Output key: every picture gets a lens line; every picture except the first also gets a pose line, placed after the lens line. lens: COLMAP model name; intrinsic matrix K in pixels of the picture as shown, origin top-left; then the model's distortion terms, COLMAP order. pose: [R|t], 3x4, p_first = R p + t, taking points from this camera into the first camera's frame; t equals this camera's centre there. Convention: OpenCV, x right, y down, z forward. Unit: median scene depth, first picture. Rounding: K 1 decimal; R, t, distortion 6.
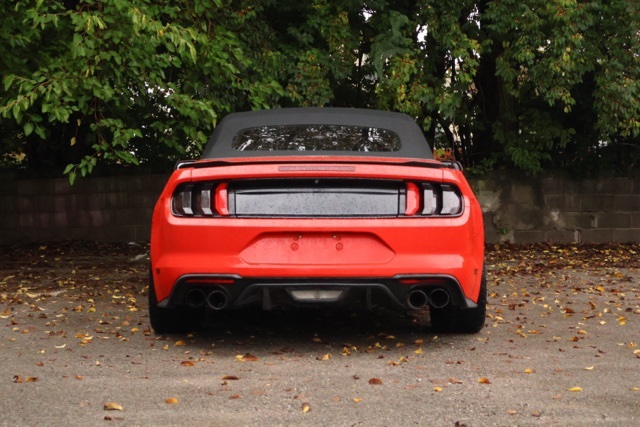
lens RADIAL K [[1248.4, 0, 318.5], [0, 1248.4, 209.3], [0, 0, 1]] dist [-0.004502, 0.000000]
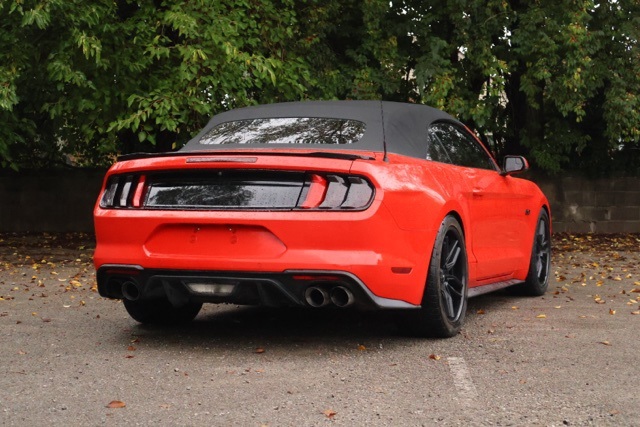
lens RADIAL K [[1248.4, 0, 321.9], [0, 1248.4, 215.3], [0, 0, 1]] dist [-0.004502, 0.000000]
pose [[0.999156, 0.004773, -0.040790, 0.002161], [-0.004612, 0.999981, 0.004021, 0.008351], [0.040809, -0.003829, 0.999160, -0.210472]]
